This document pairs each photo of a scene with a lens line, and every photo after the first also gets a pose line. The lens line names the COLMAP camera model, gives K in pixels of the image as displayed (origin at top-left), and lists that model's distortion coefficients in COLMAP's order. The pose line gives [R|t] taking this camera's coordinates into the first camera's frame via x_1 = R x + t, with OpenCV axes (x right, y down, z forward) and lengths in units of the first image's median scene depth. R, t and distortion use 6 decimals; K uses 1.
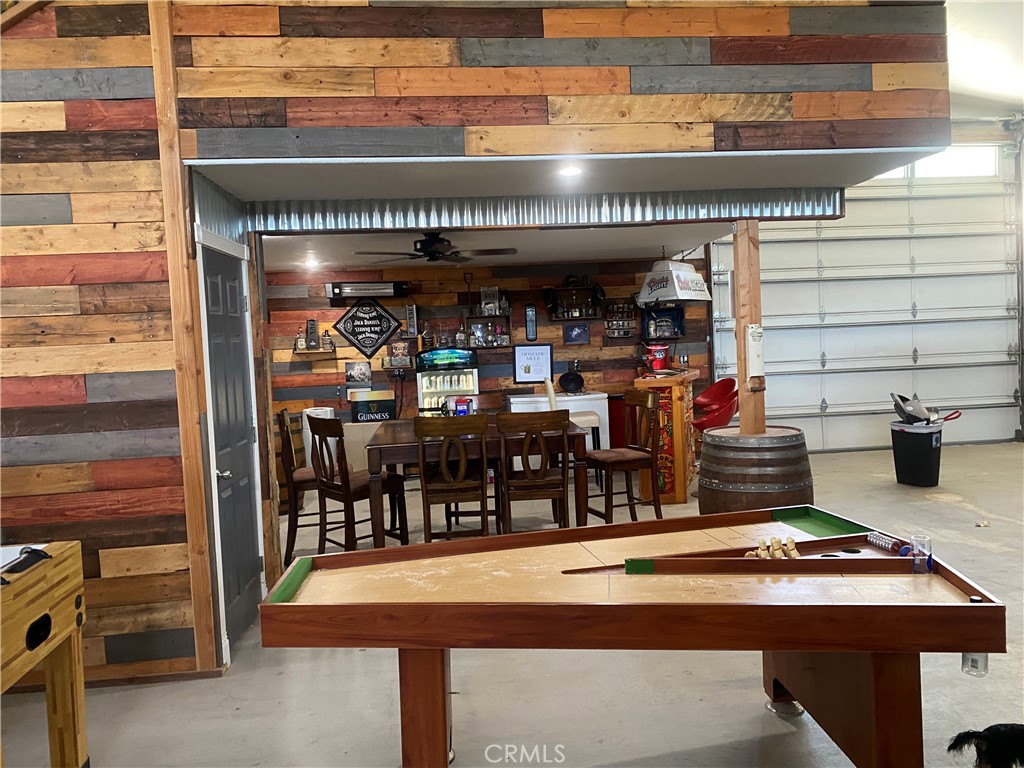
lens RADIAL K [[776.9, 0, 510.7], [0, 776.9, 377.8], [0, 0, 1]] dist [0.055330, -0.013654]
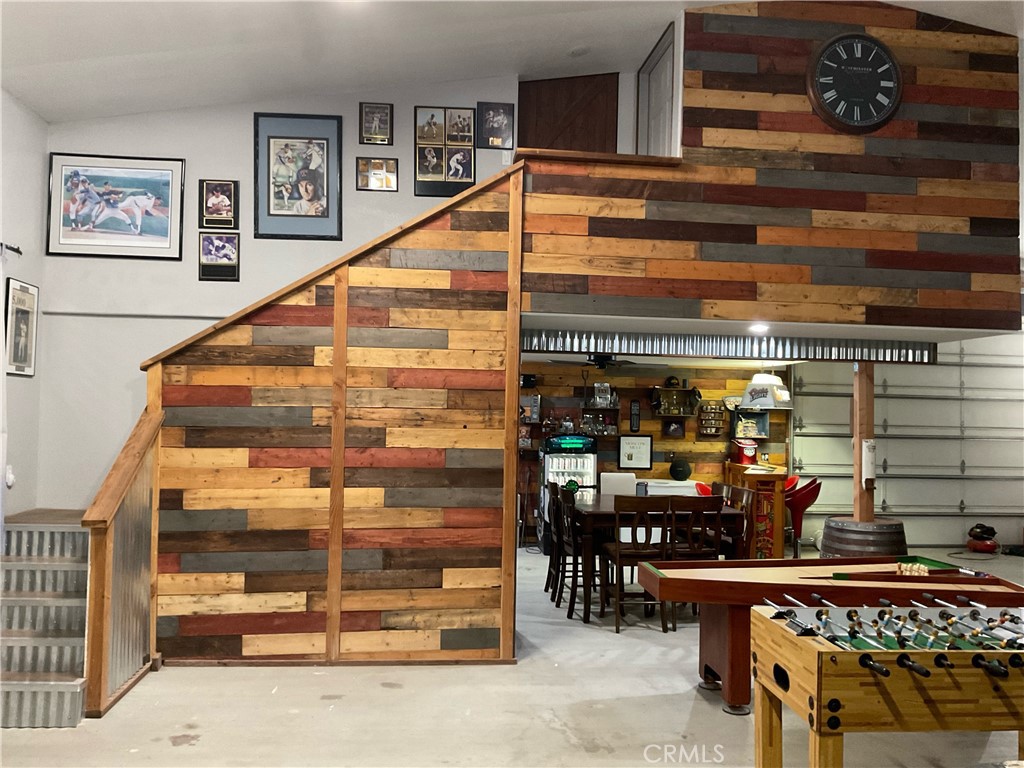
lens RADIAL K [[865.0, 0, 508.5], [0, 865.0, 390.1], [0, 0, 1]] dist [0.100230, -0.055218]
pose [[0.997334, 0.066374, 0.030318, -0.472551], [-0.063836, 0.994896, -0.078147, 0.006068], [-0.035350, 0.076003, 0.996481, -0.643886]]
